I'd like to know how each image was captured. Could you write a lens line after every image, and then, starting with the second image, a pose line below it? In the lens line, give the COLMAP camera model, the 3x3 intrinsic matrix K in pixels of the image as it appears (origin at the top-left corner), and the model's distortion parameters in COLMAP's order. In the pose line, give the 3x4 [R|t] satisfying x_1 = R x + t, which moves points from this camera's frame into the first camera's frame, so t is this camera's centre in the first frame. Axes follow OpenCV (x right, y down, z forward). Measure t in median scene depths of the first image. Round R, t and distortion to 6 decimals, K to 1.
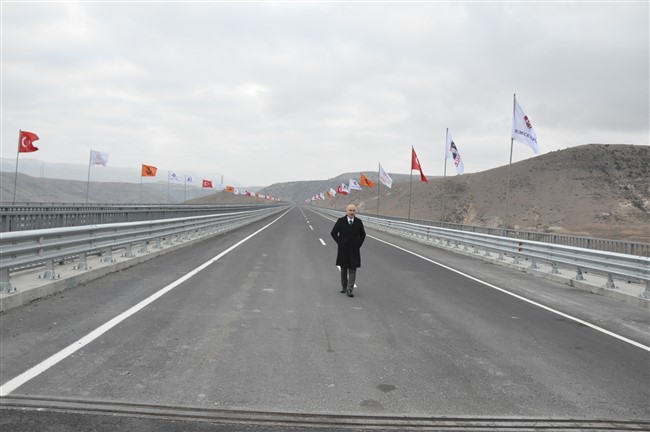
lens RADIAL K [[520.7, 0, 336.9], [0, 520.7, 213.7], [0, 0, 1]] dist [-0.149576, 0.125241]
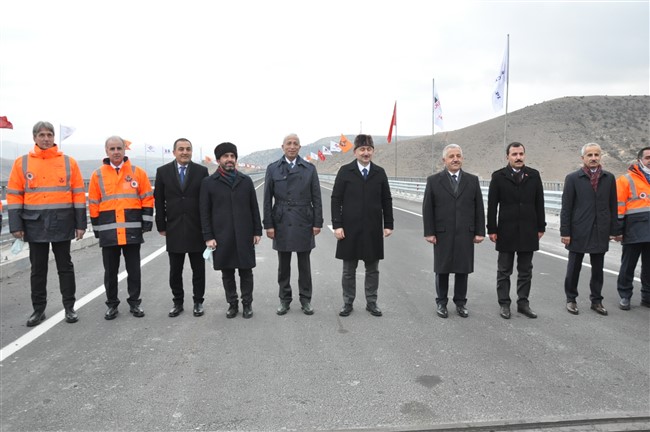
lens RADIAL K [[520.7, 0, 336.9], [0, 520.7, 213.7], [0, 0, 1]] dist [-0.149576, 0.125241]
pose [[0.997873, -0.057200, 0.031273, -0.030739], [0.054905, 0.996043, 0.069889, 0.026555], [-0.035147, -0.068023, 0.997064, 0.189026]]
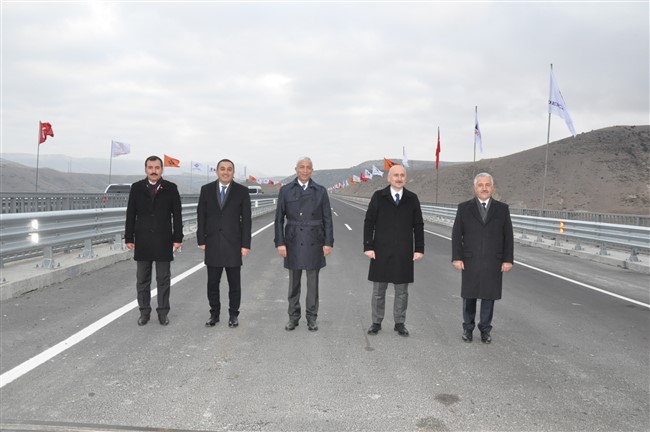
lens RADIAL K [[520.7, 0, 336.9], [0, 520.7, 213.7], [0, 0, 1]] dist [-0.149576, 0.125241]
pose [[0.998803, -0.019068, -0.045039, -0.019827], [0.020130, 0.999527, 0.023244, 0.026621], [0.044574, -0.024123, 0.998715, 0.156326]]
